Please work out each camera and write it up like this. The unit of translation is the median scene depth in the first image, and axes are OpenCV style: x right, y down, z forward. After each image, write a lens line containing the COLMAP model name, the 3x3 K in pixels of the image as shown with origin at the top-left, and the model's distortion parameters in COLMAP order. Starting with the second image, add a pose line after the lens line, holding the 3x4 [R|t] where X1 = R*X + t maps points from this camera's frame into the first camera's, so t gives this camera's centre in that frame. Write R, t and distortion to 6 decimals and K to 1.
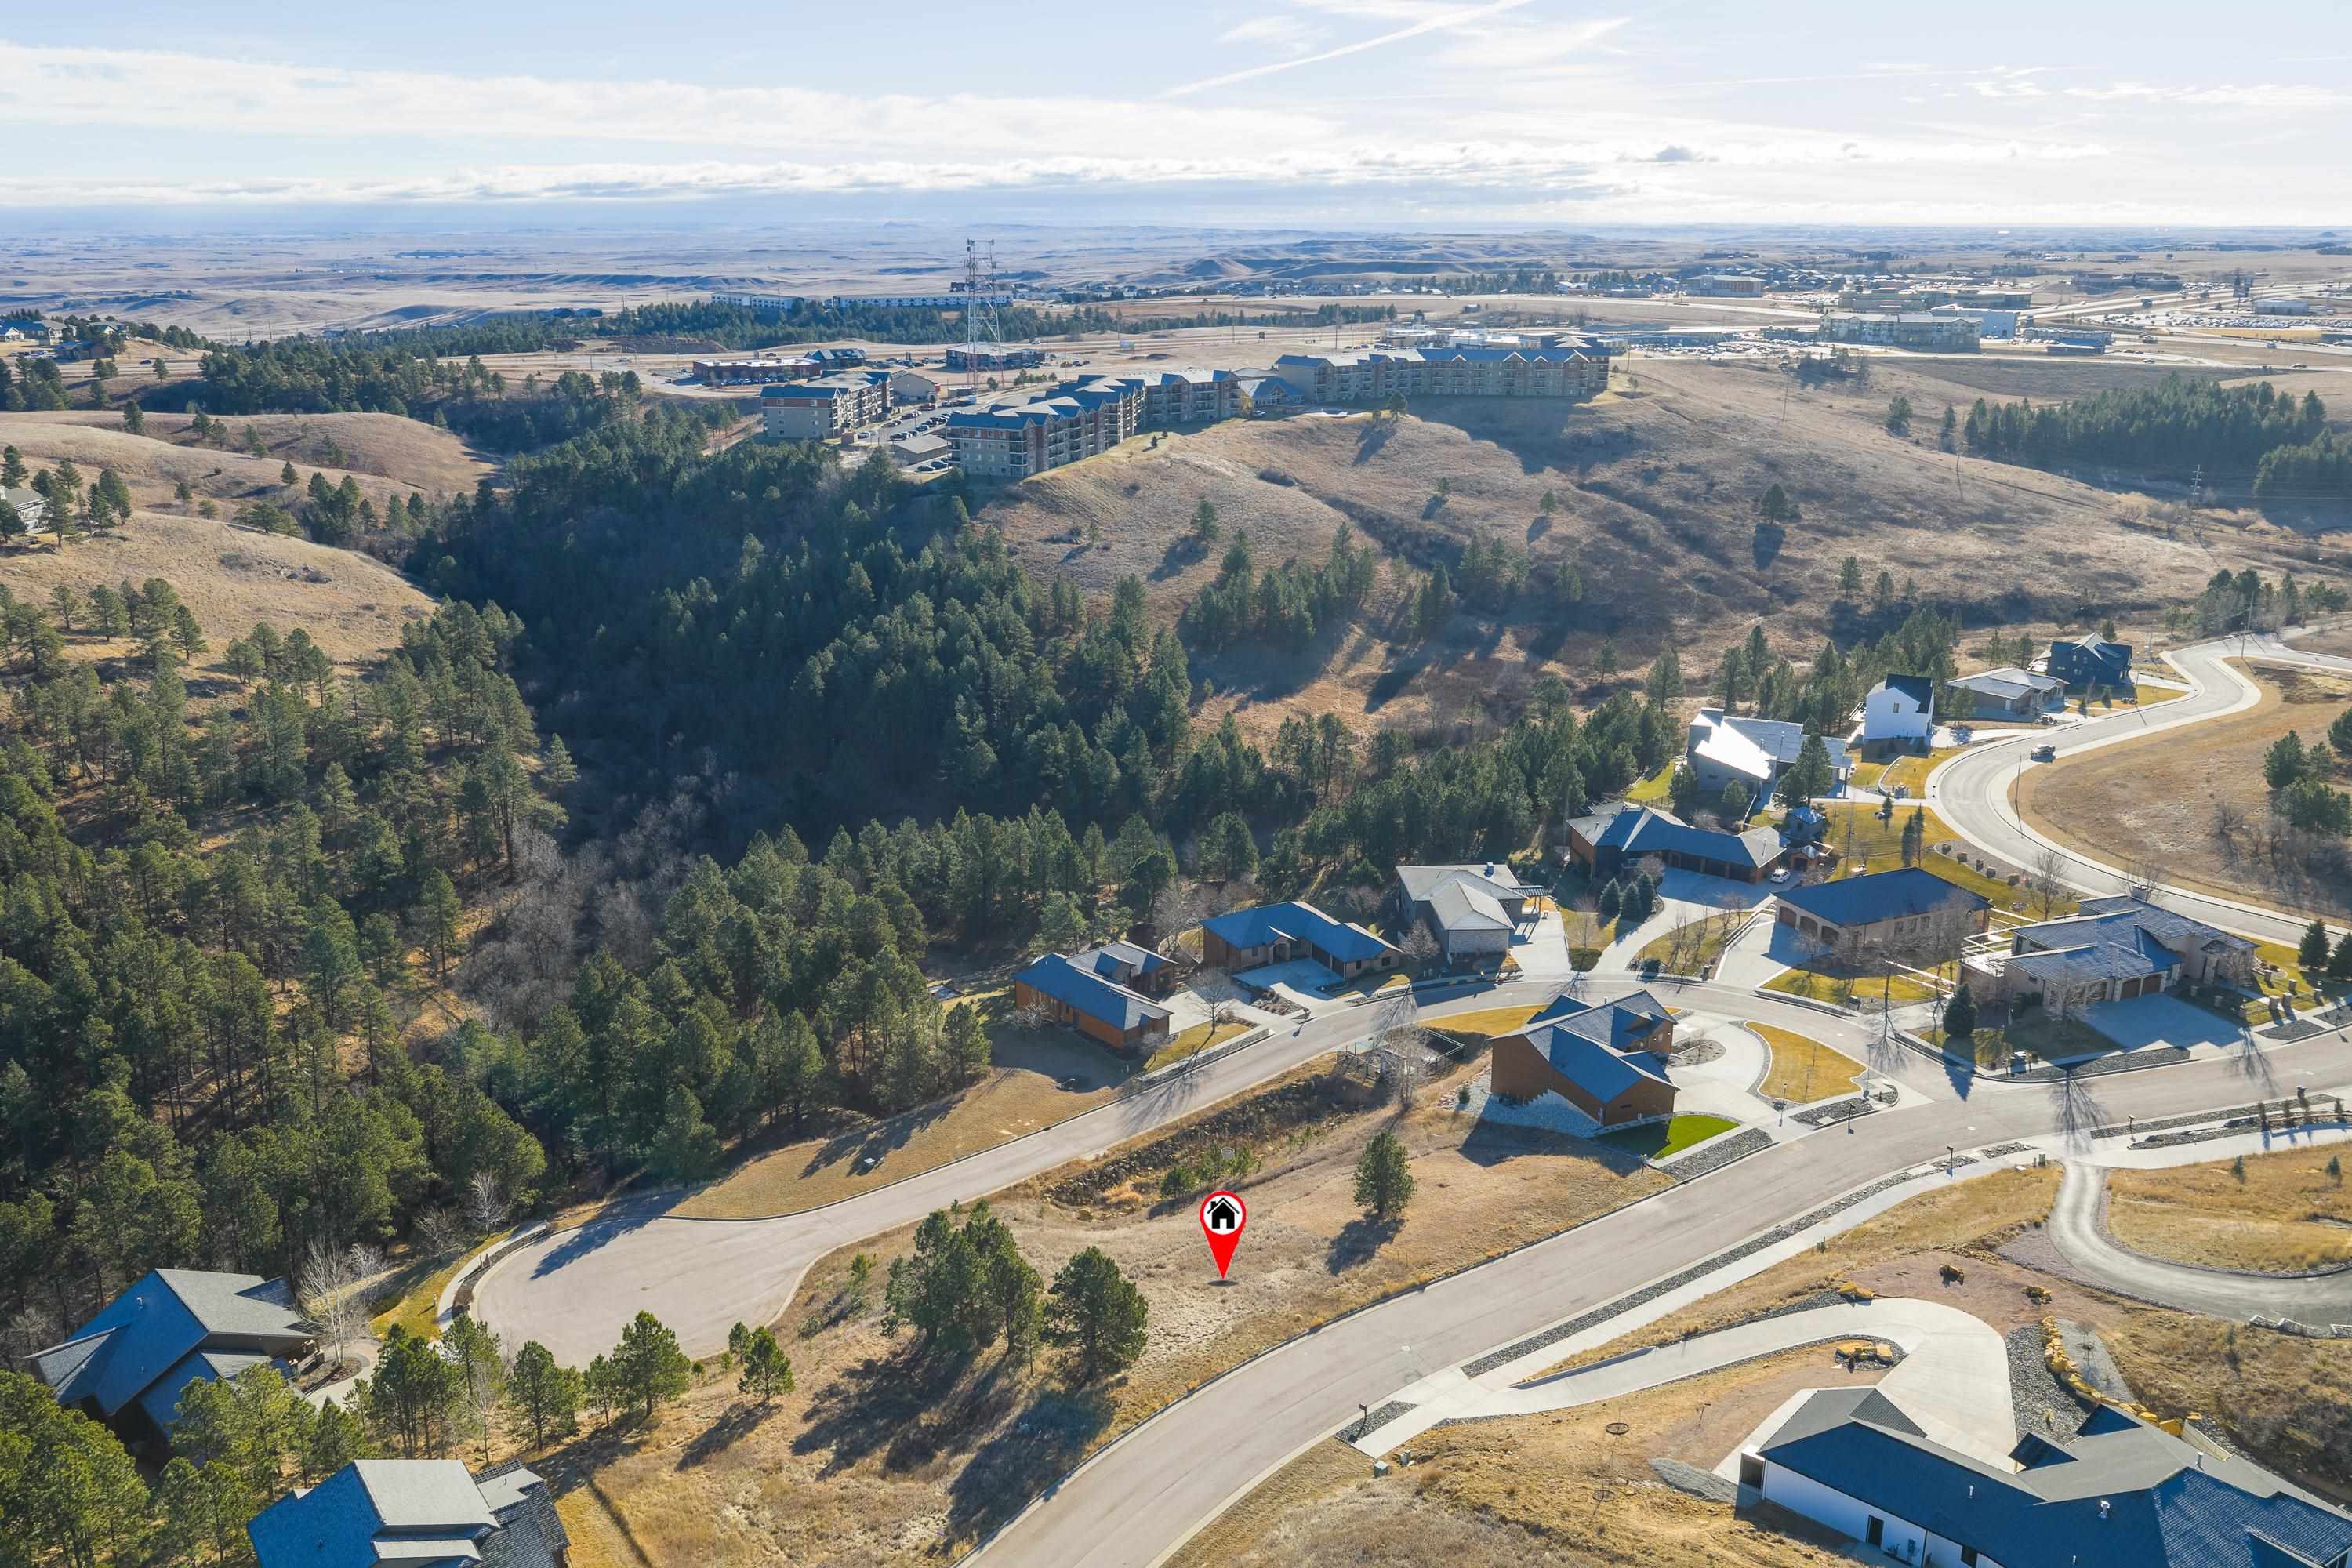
lens RADIAL K [[1932.8, 0, 1180.6], [0, 1932.8, 790.7], [0, 0, 1]] dist [0.042258, -0.082598]
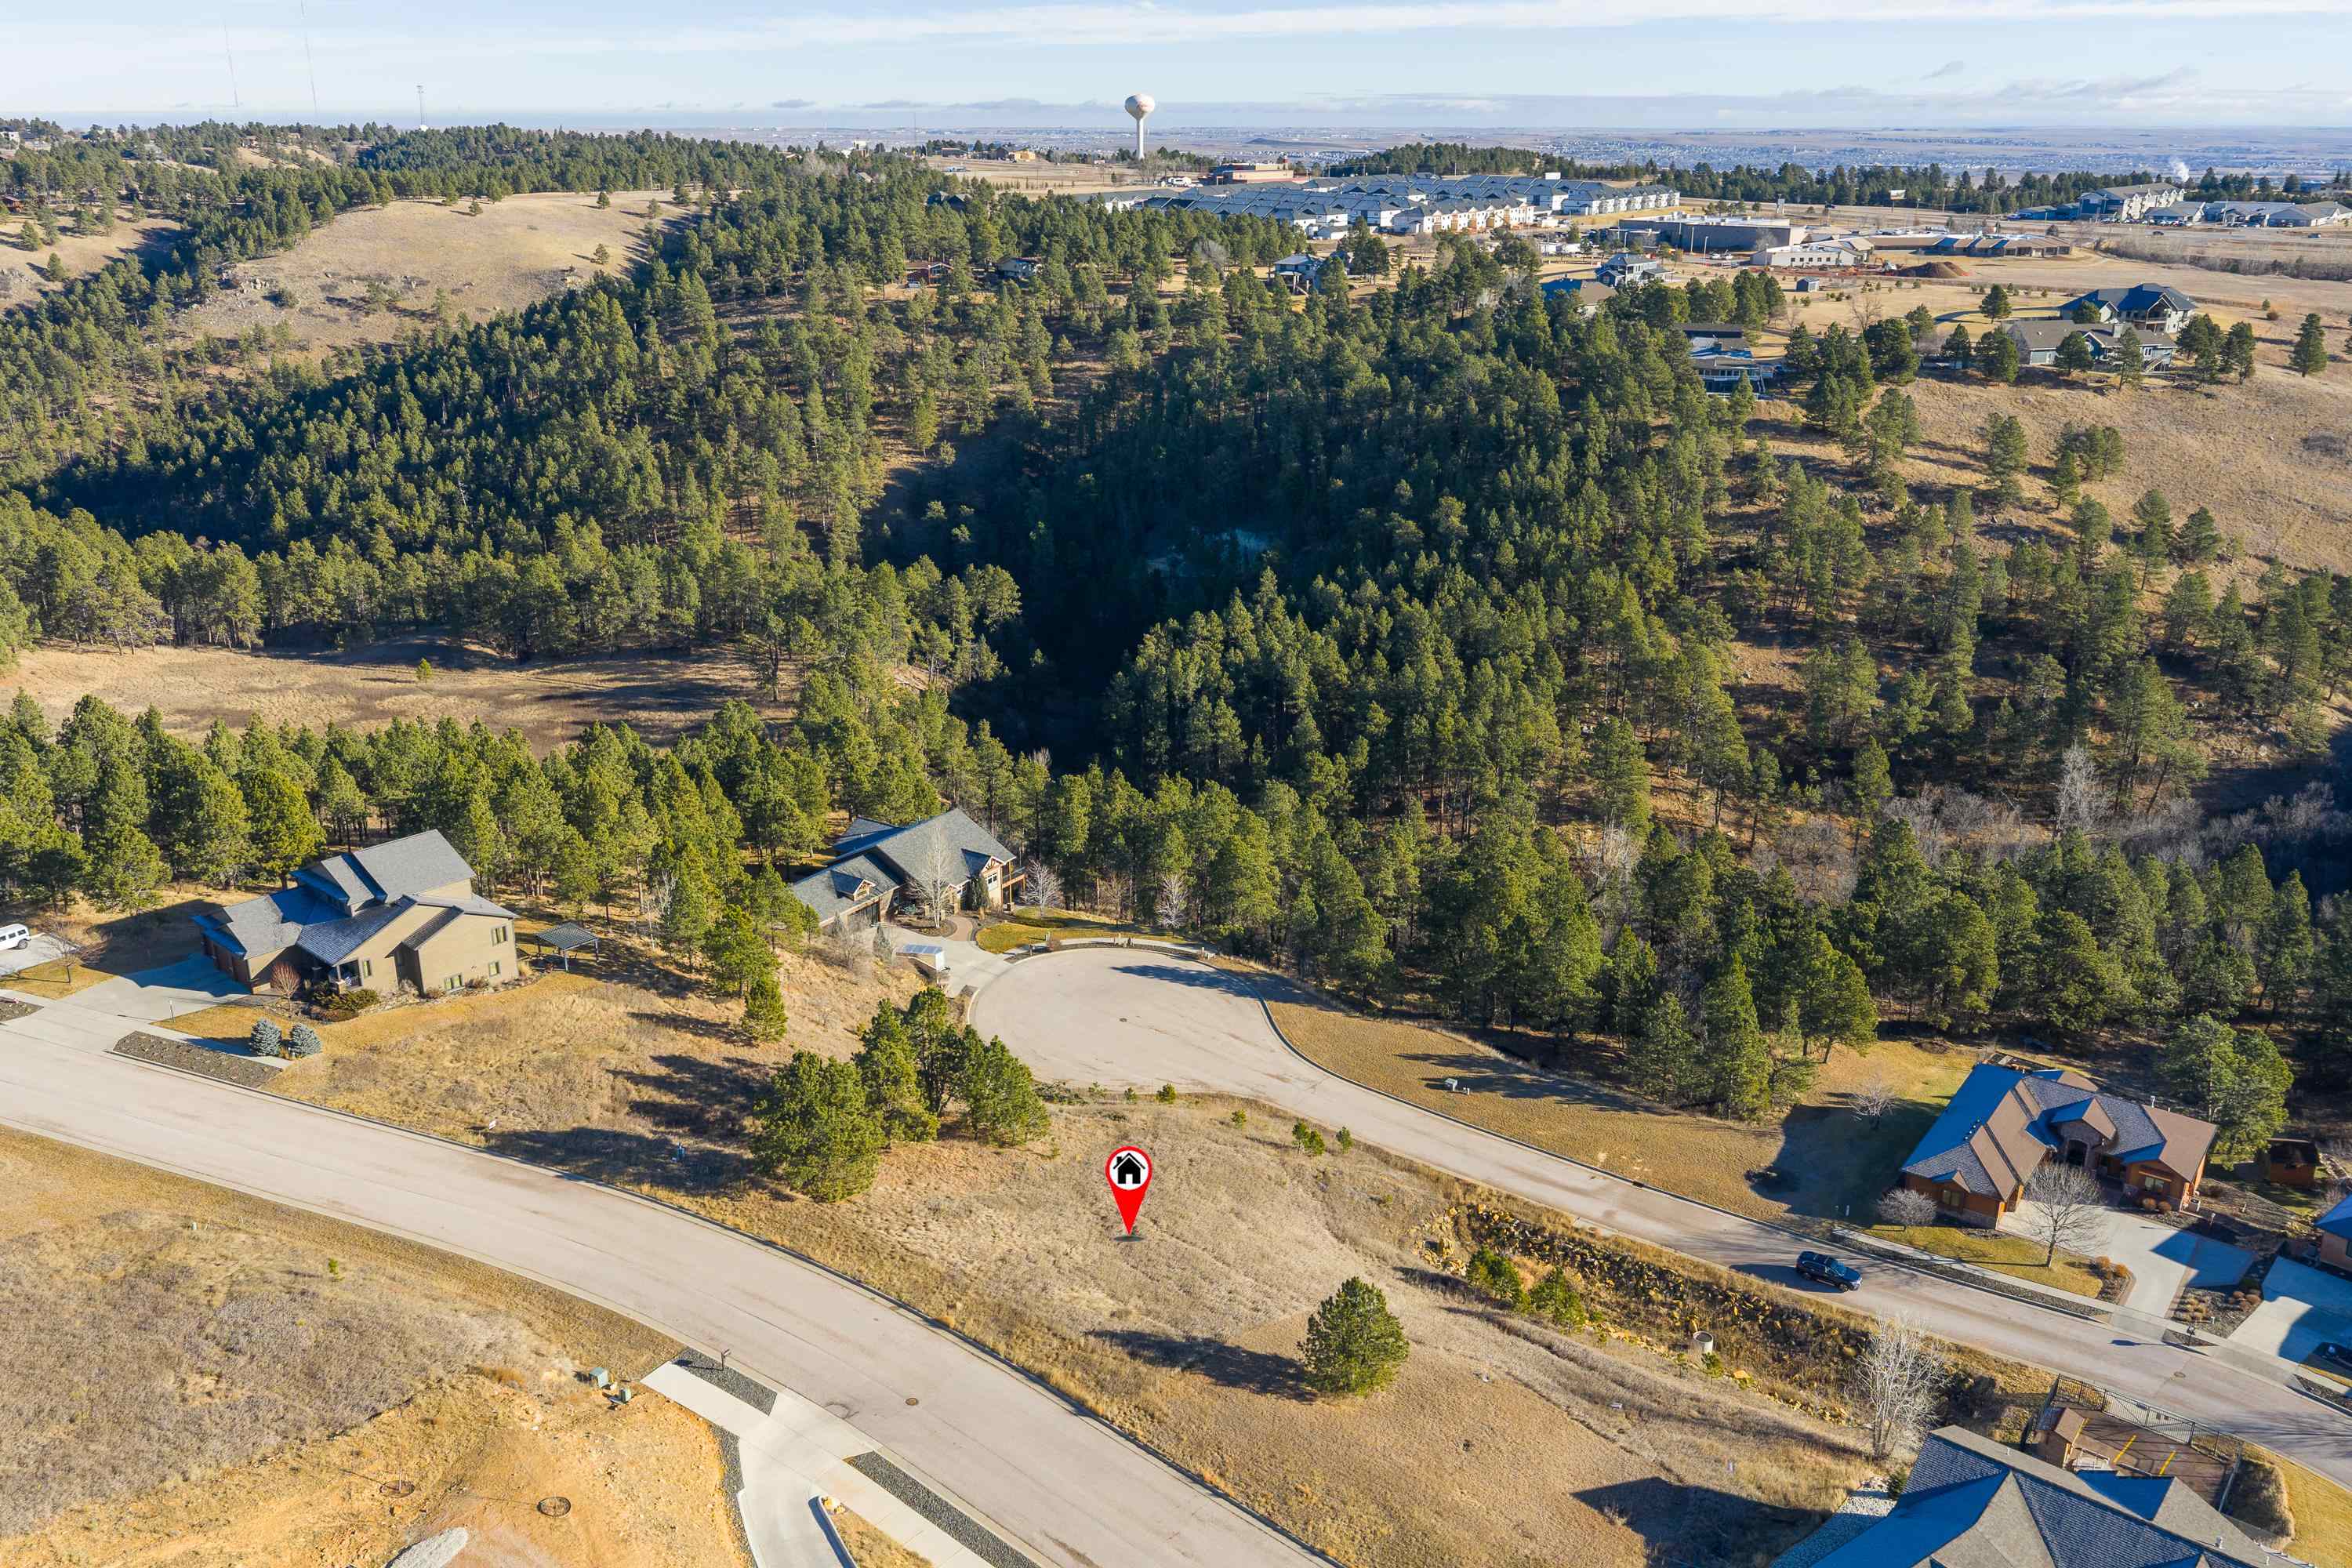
lens RADIAL K [[1932.8, 0, 1180.6], [0, 1932.8, 790.7], [0, 0, 1]] dist [0.042258, -0.082598]
pose [[0.215412, 0.322726, -0.921654, 0.651095], [-0.282564, 0.924036, 0.257518, -0.131511], [0.934749, 0.204954, 0.290240, 0.720858]]
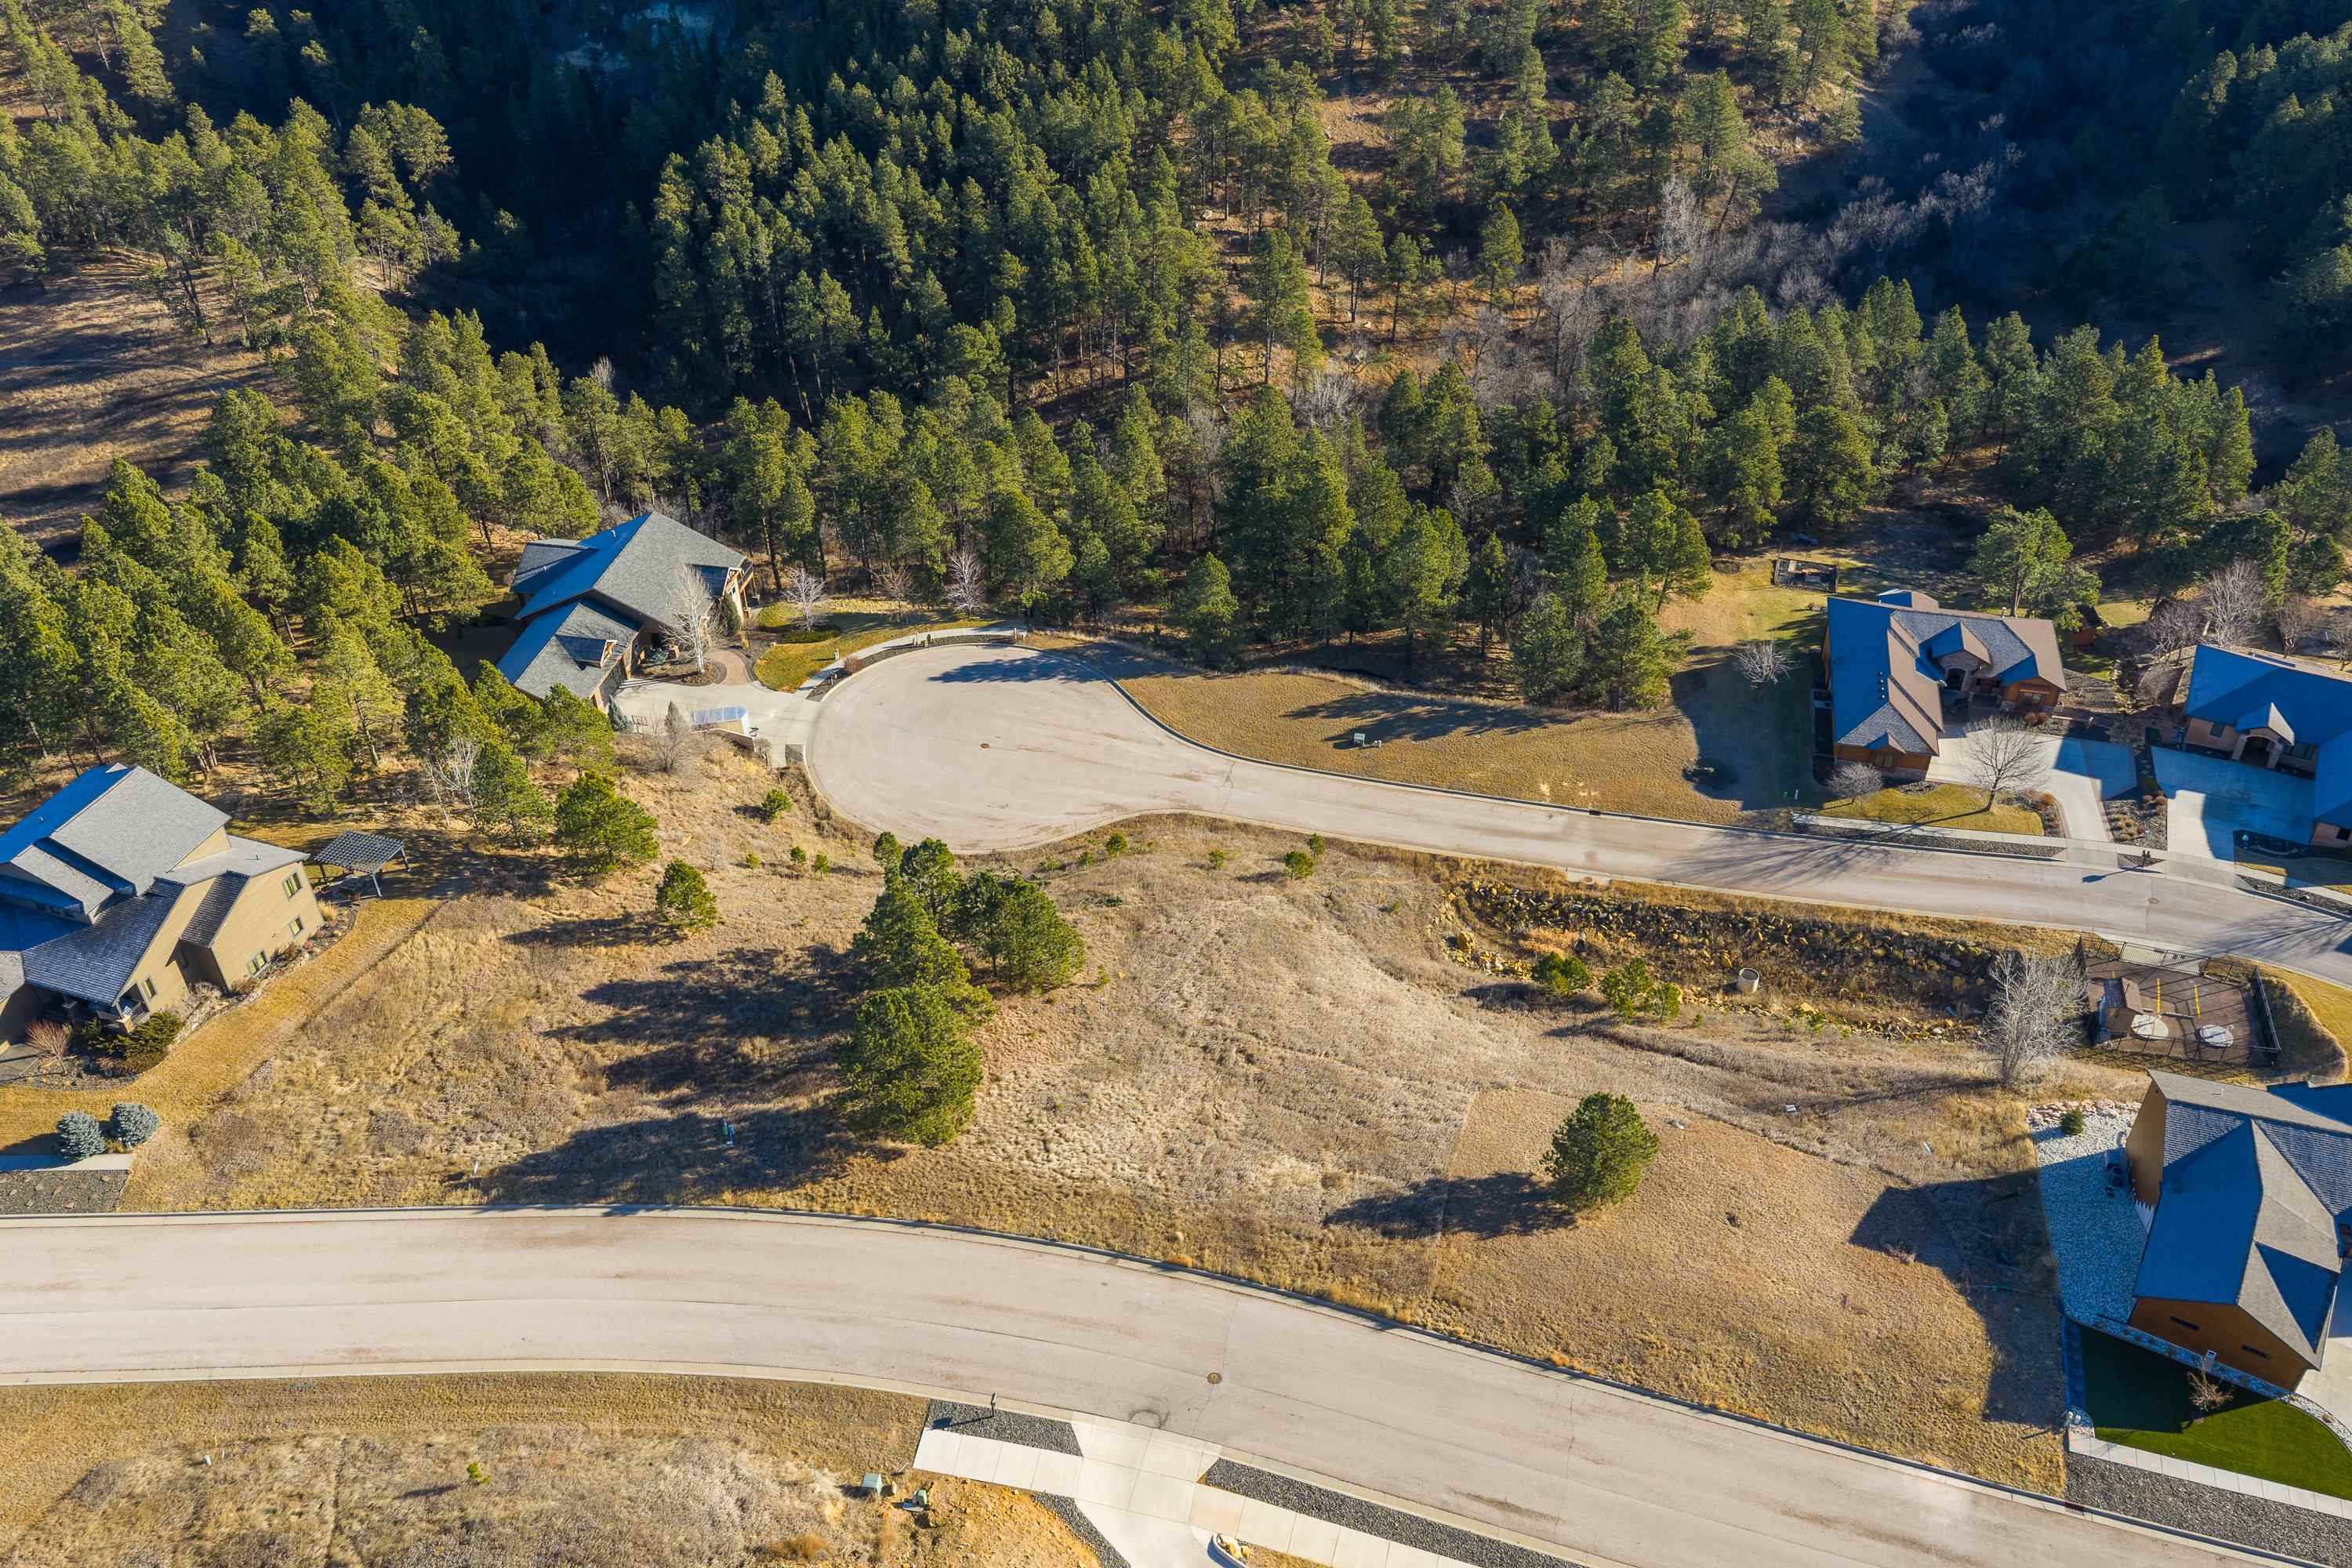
lens RADIAL K [[1932.8, 0, 1180.6], [0, 1932.8, 790.7], [0, 0, 1]] dist [0.042258, -0.082598]
pose [[0.578835, 0.491071, -0.650998, 0.382535], [-0.222815, 0.863202, 0.453029, -0.157633], [0.784413, -0.117177, 0.609070, 0.530879]]
